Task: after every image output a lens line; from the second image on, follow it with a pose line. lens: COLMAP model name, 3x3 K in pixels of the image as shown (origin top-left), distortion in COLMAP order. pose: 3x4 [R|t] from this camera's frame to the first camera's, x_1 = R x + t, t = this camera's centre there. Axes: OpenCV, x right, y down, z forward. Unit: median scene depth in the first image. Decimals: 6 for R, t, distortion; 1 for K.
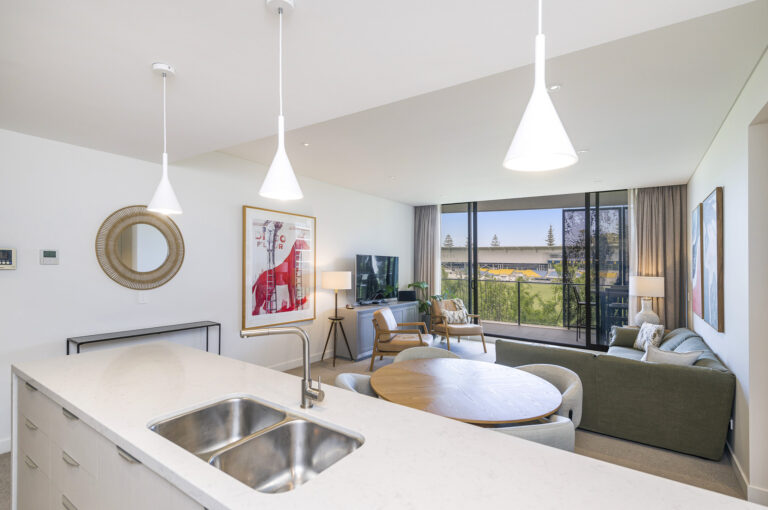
lens RADIAL K [[368.7, 0, 388.5], [0, 368.7, 250.8], [0, 0, 1]] dist [-0.001337, 0.000259]
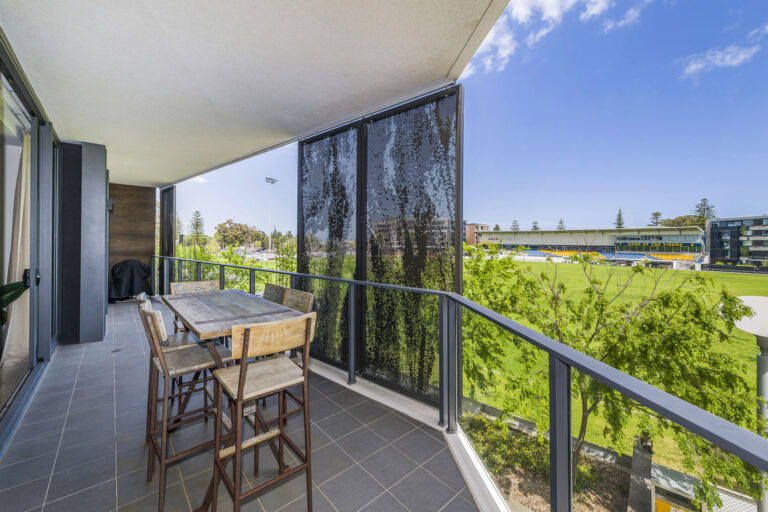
lens RADIAL K [[304.7, 0, 386.8], [0, 304.7, 242.4], [0, 0, 1]] dist [0.002293, 0.001269]
pose [[0.971645, 0.000255, -0.236445, 1.216556], [0.005524, 0.999702, 0.023780, 0.054738], [0.236380, -0.024412, 0.971354, 0.975809]]
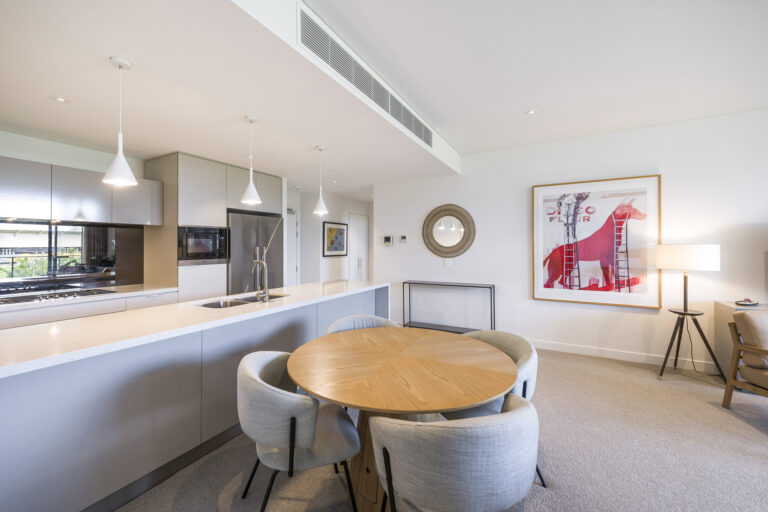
lens RADIAL K [[311.6, 0, 375.2], [0, 311.6, 242.5], [0, 0, 1]] dist [0.002822, -0.000310]
pose [[0.064319, -0.021464, -0.997699, 0.413139], [0.051398, 0.998513, -0.018168, 0.031444], [0.996605, -0.050111, 0.065327, 0.383541]]
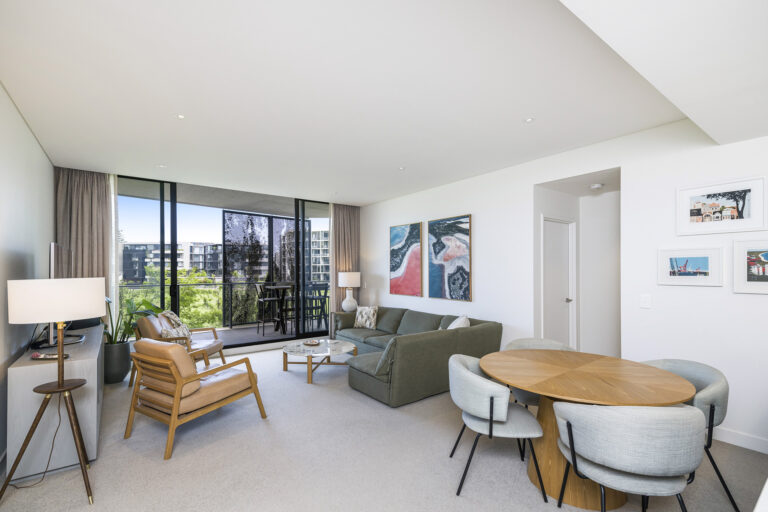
lens RADIAL K [[343.2, 0, 376.1], [0, 343.2, 266.8], [0, 0, 1]] dist [0.013024, -0.000732]
pose [[0.348275, -0.008502, 0.937354, -0.422329], [-0.022519, 0.999594, 0.017433, 0.027038], [-0.937122, -0.027180, 0.347942, 0.496290]]
